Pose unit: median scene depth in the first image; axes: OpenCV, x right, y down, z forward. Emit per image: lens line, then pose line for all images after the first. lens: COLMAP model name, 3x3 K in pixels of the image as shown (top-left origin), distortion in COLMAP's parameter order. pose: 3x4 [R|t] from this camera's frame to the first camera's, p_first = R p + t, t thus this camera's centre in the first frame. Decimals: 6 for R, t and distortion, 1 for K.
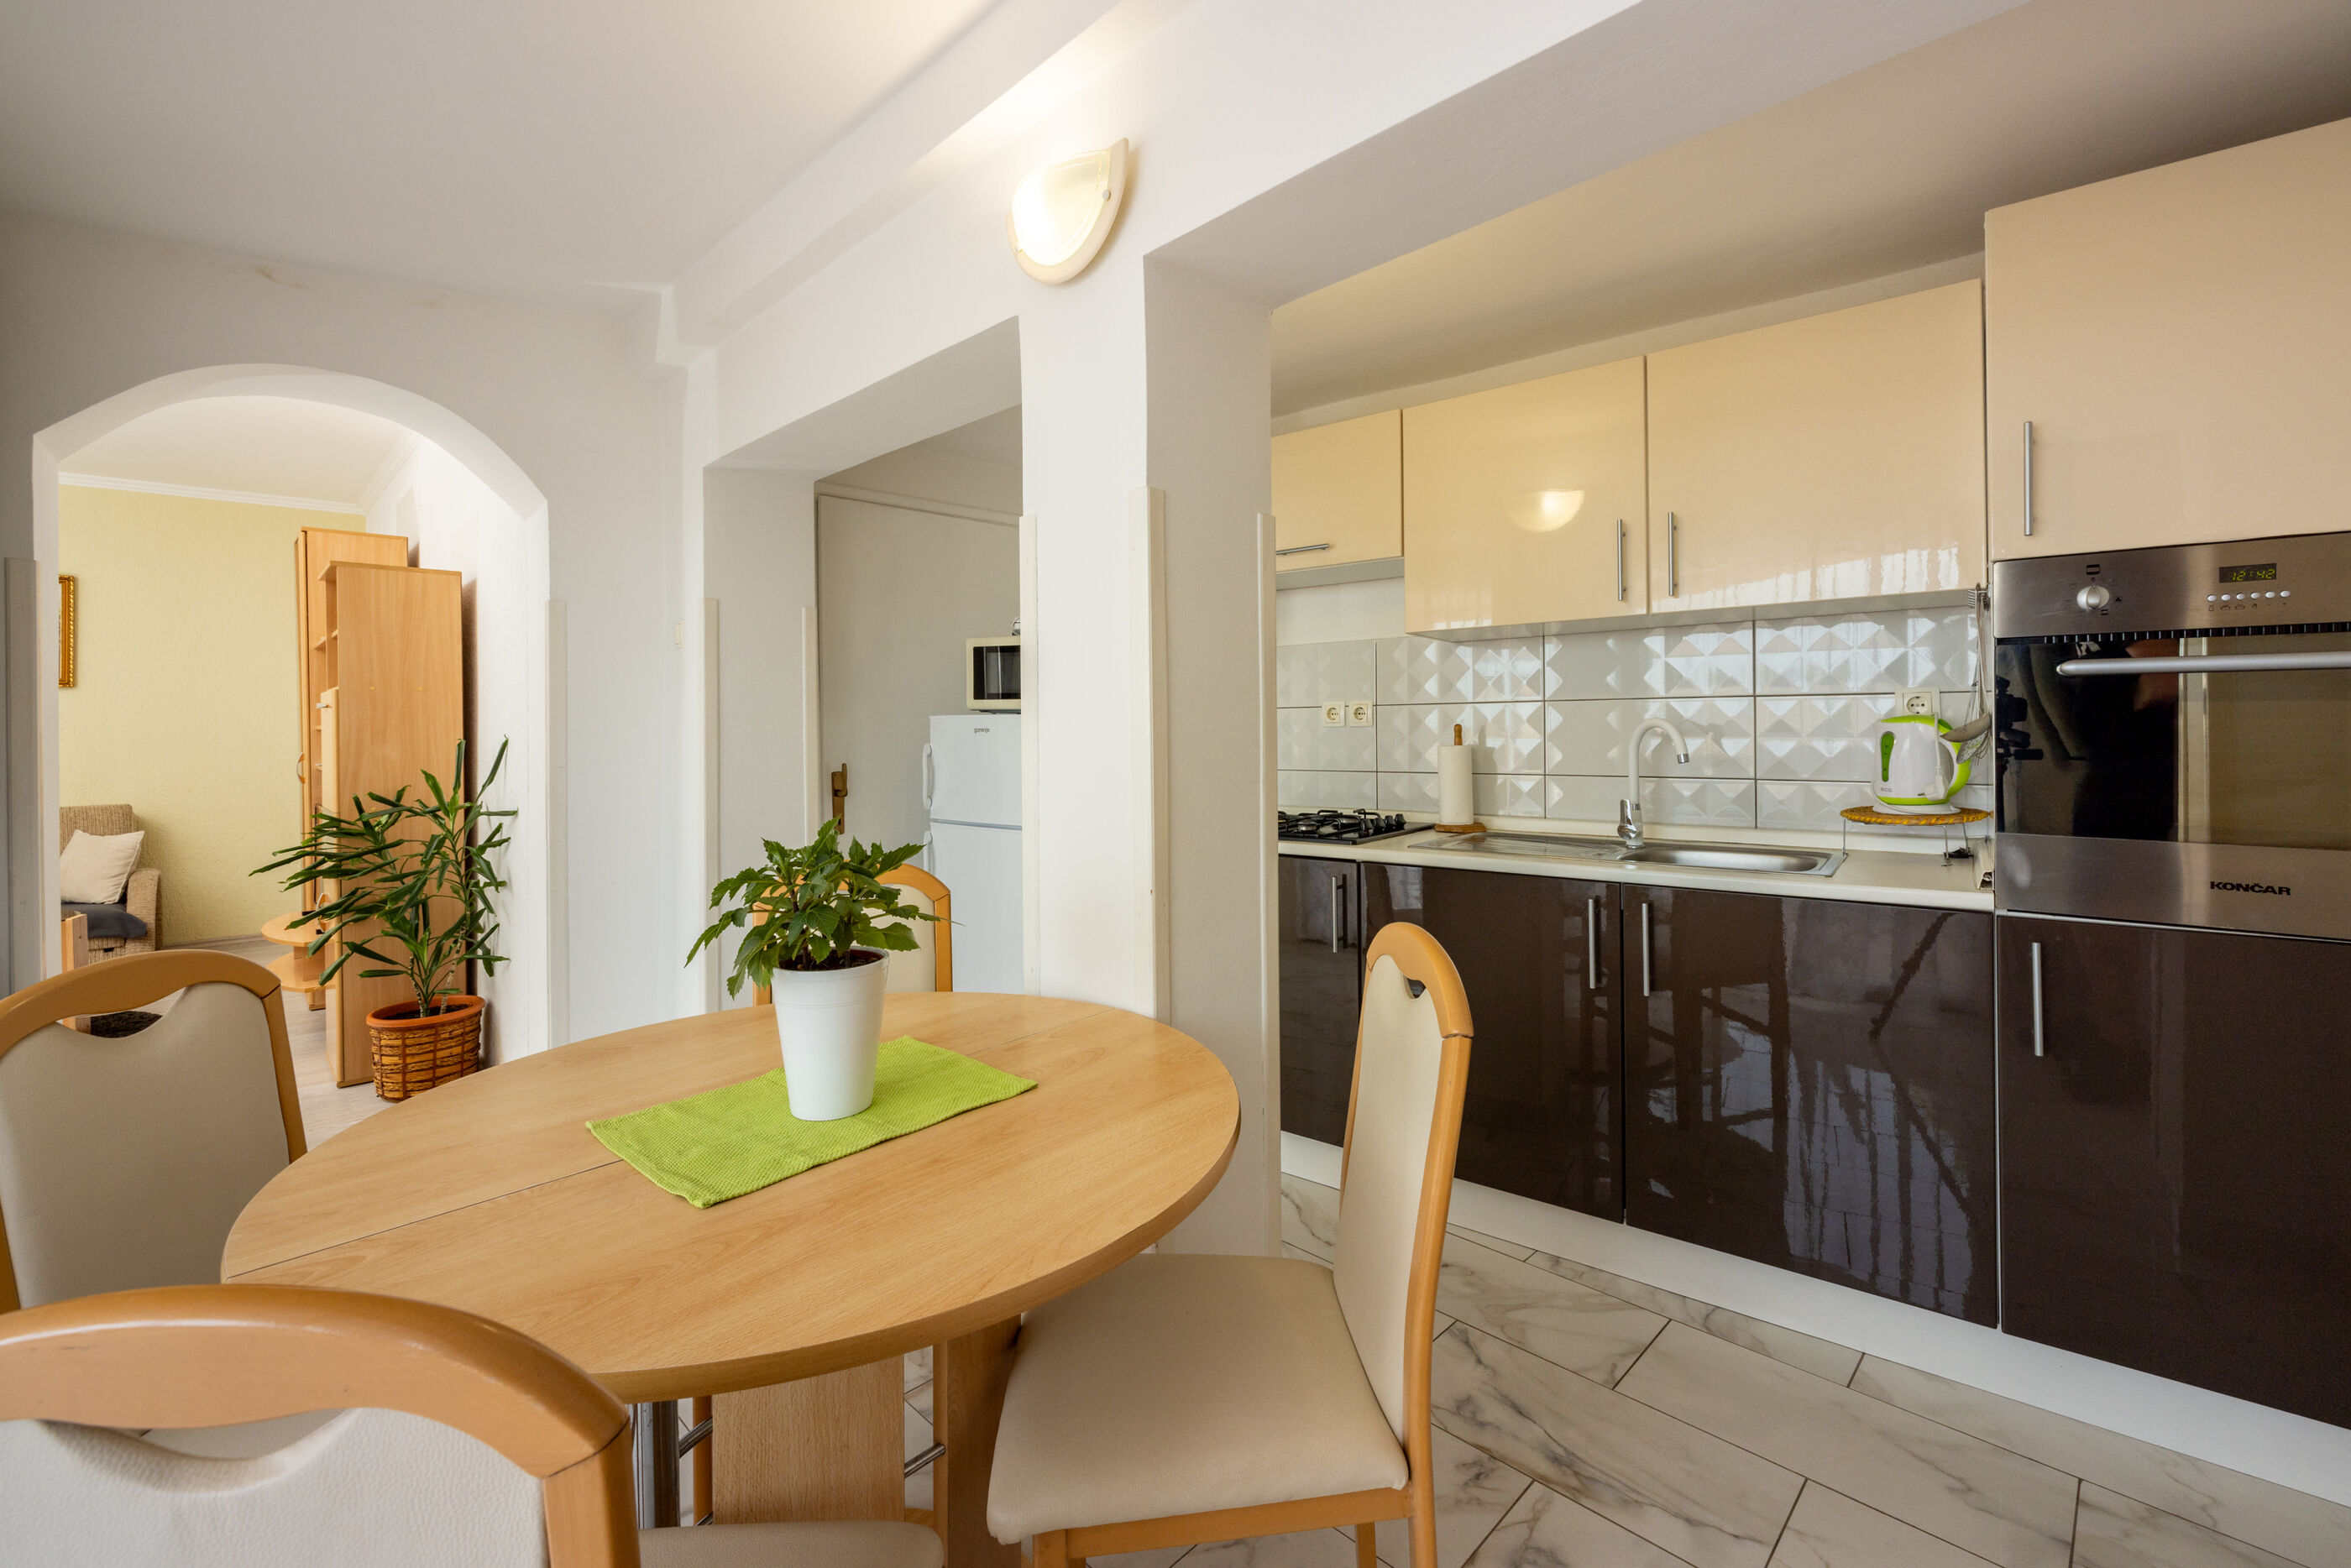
lens RADIAL K [[991.1, 0, 1179.5], [0, 991.1, 734.3], [0, 0, 1]] dist [0.003858, 0.000399]
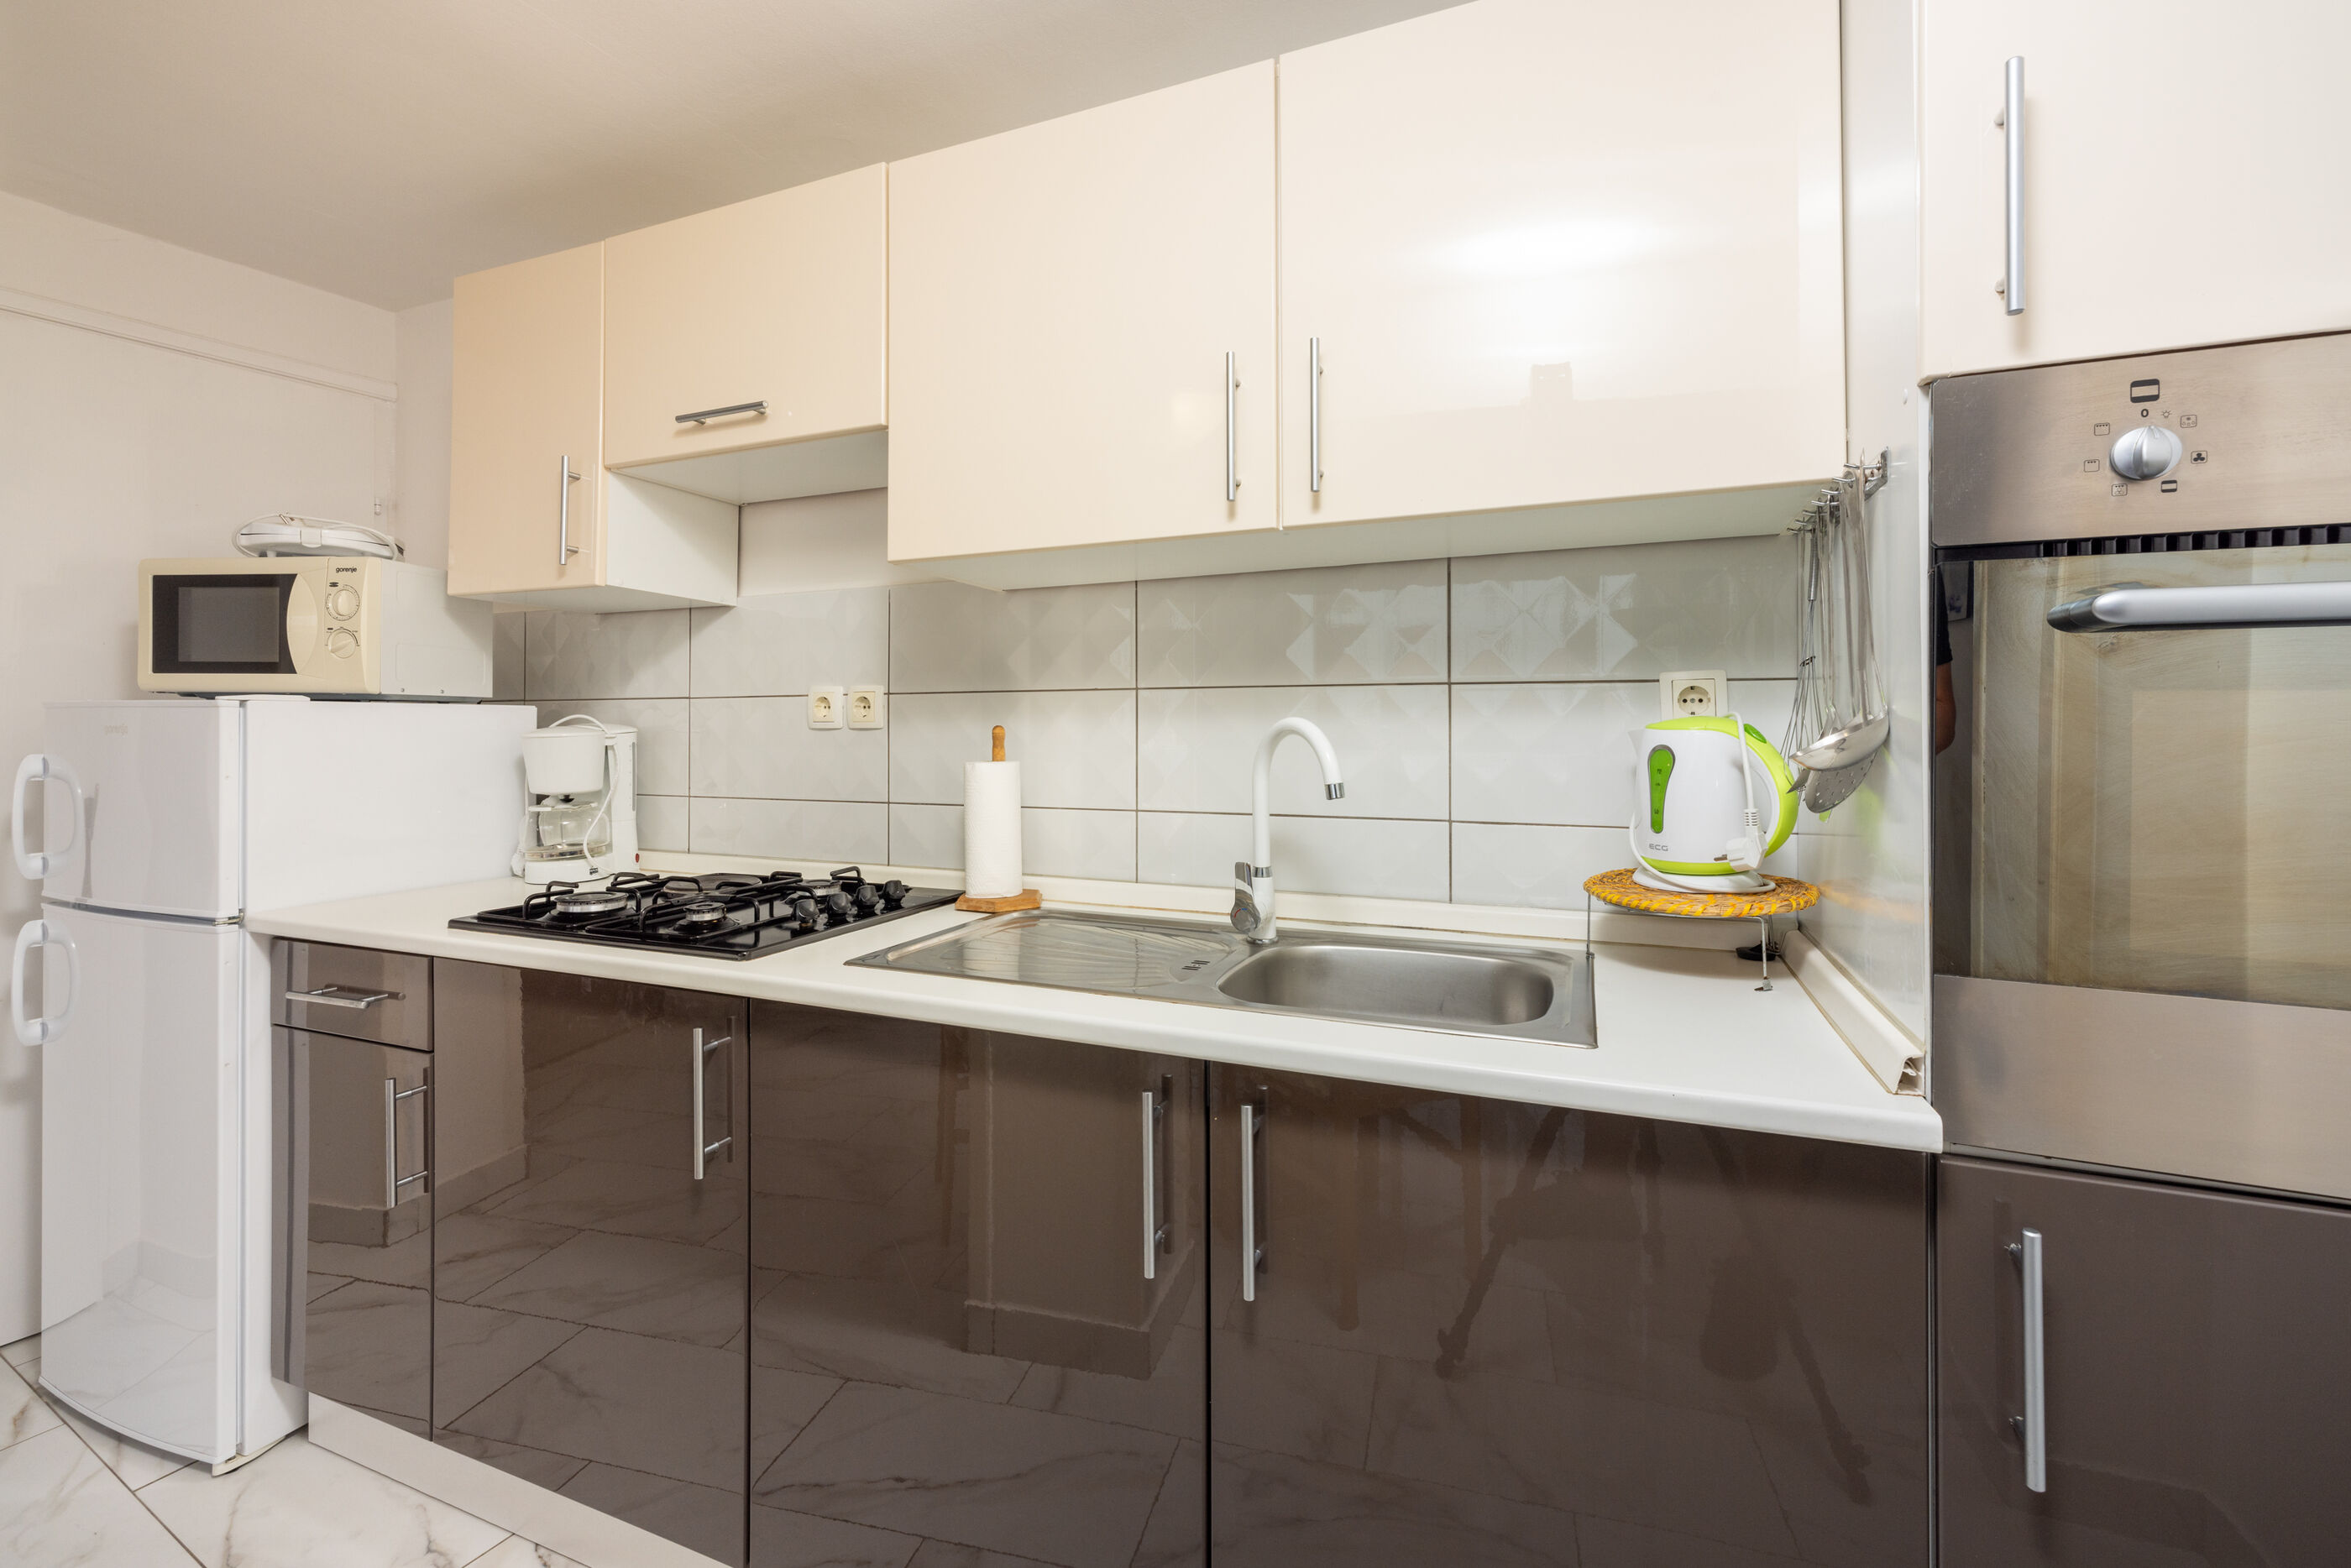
lens RADIAL K [[991.1, 0, 1179.5], [0, 991.1, 734.3], [0, 0, 1]] dist [0.003858, 0.000399]
pose [[0.962309, 0.004927, 0.271914, 0.250495], [-0.004983, 0.999987, -0.000484, -0.006084], [-0.271913, -0.000890, 0.962321, 0.451500]]
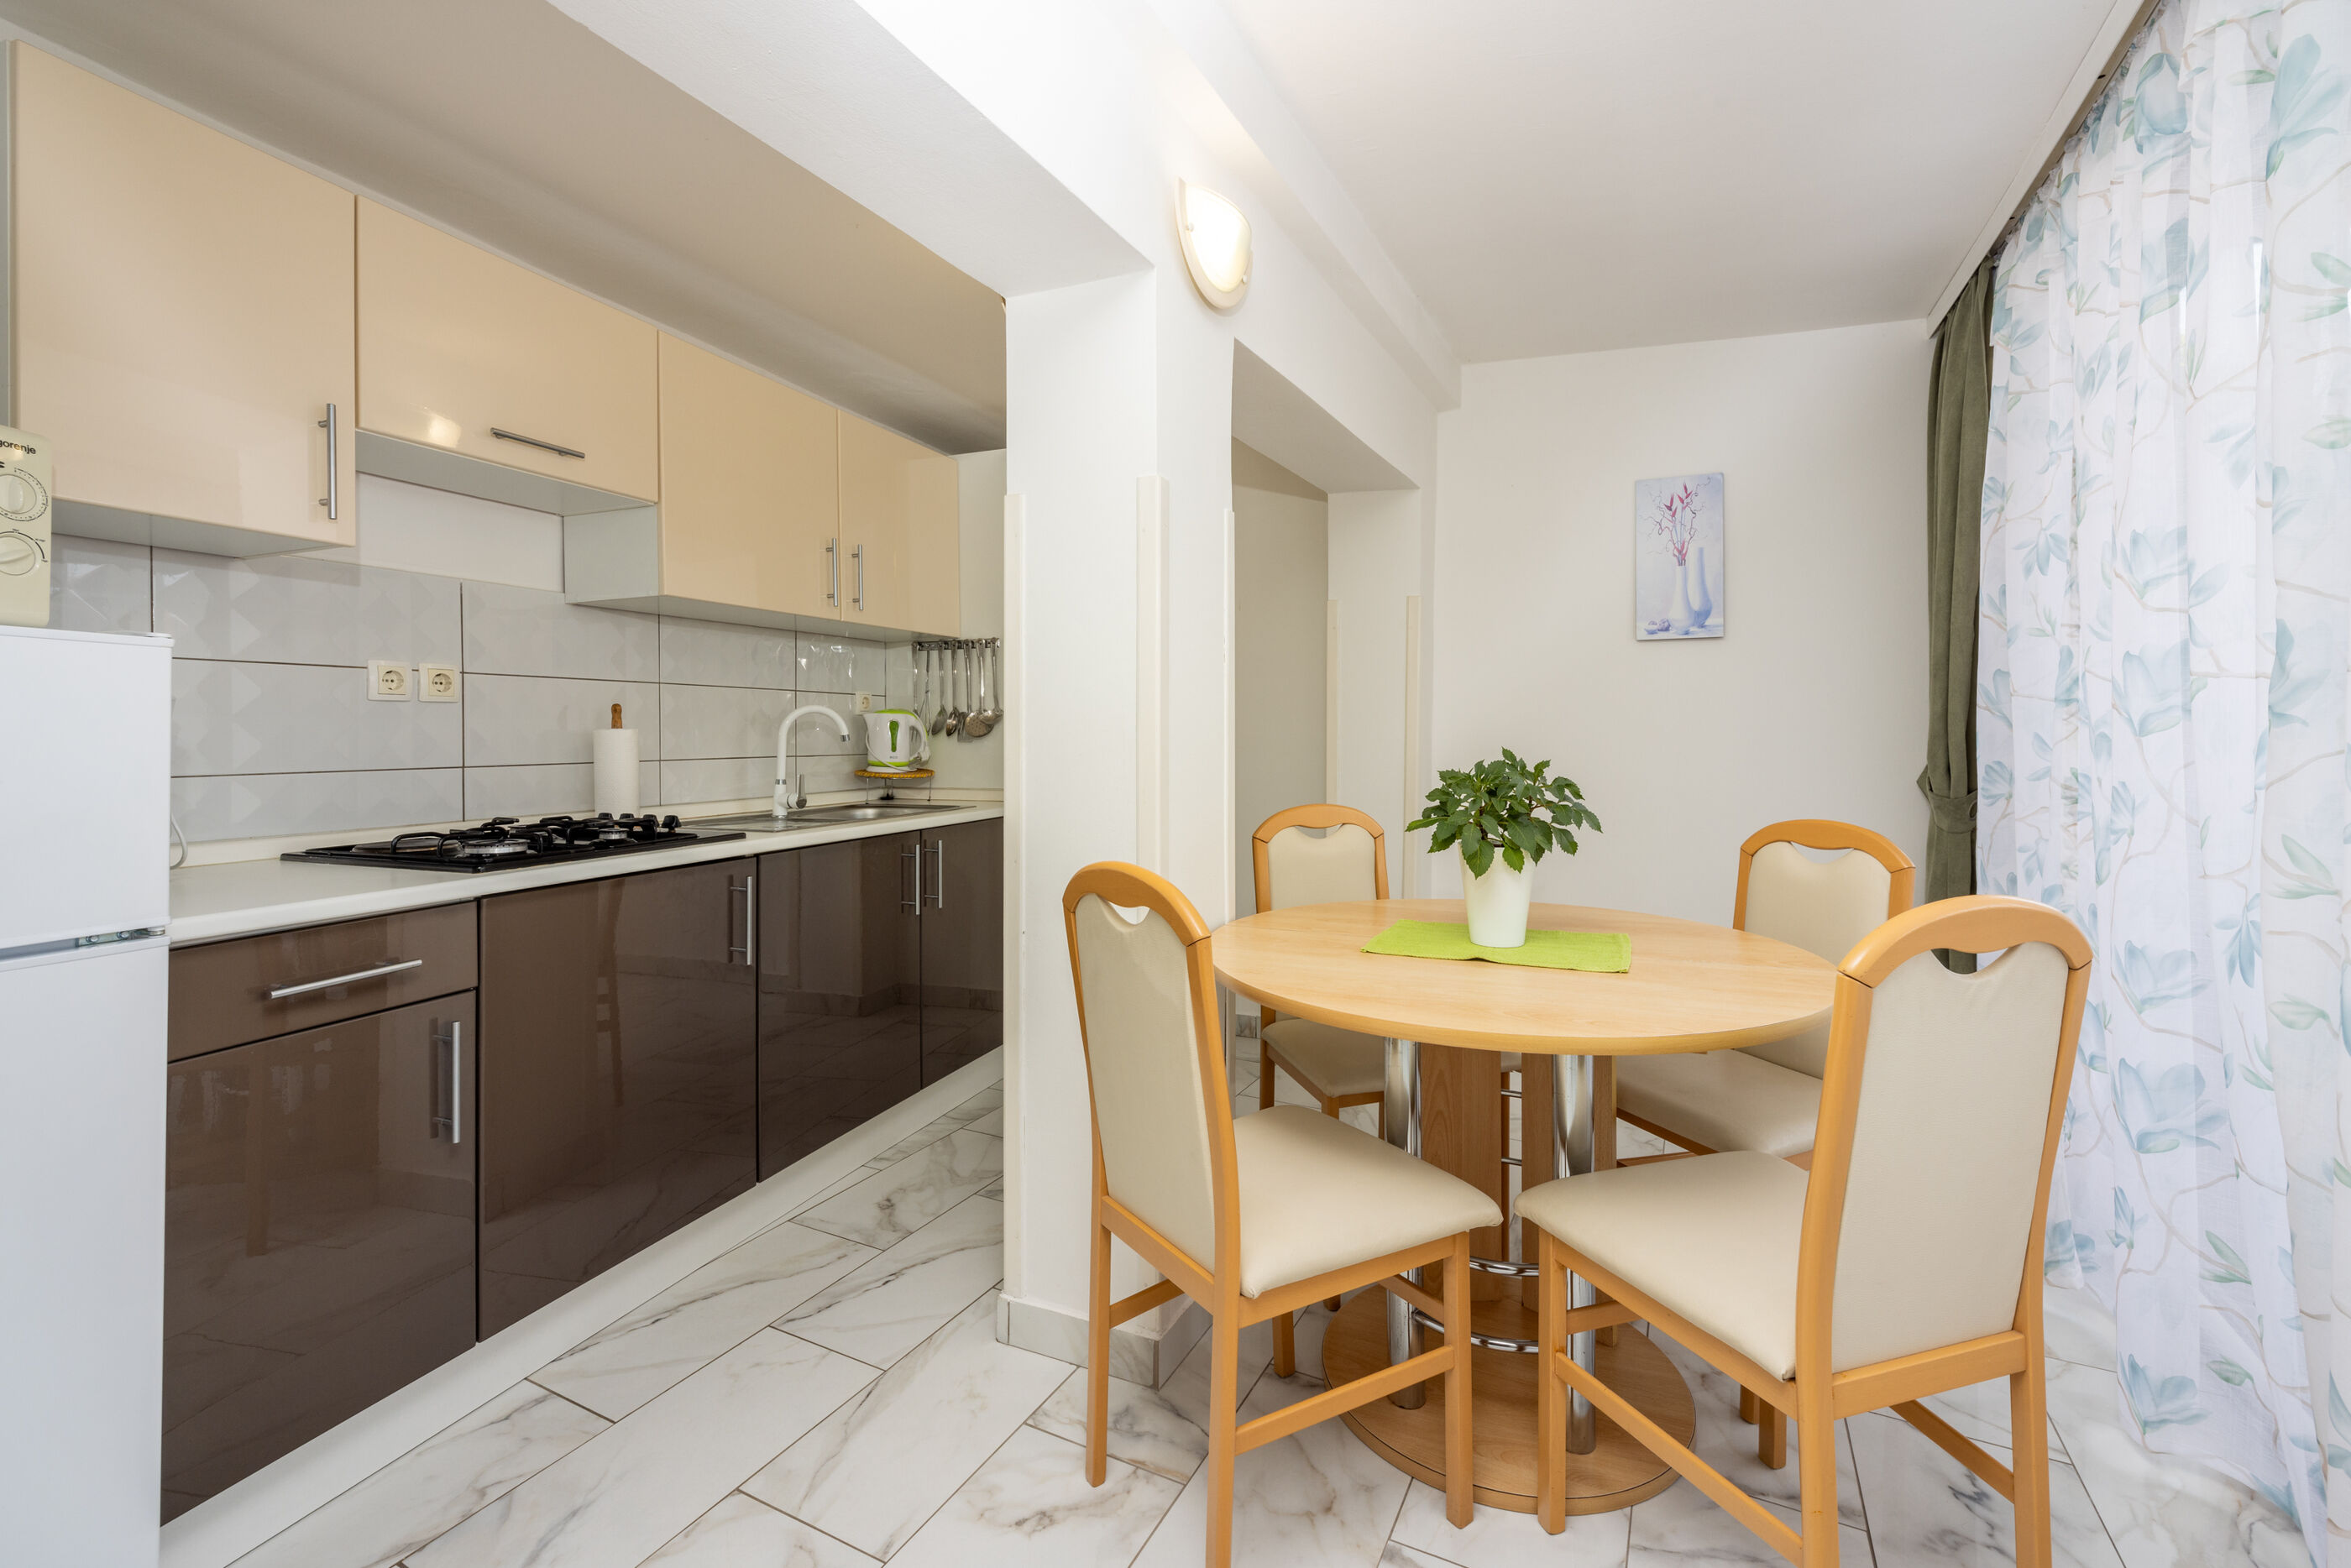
lens RADIAL K [[1017.2, 0, 1177.2], [0, 1017.2, 742.0], [0, 0, 1]] dist [0.001156, 0.000062]
pose [[-0.290743, -0.006621, 0.956778, -0.780544], [-0.001094, 0.999978, 0.006587, 0.018336], [-0.956801, 0.000868, -0.290744, 0.887855]]
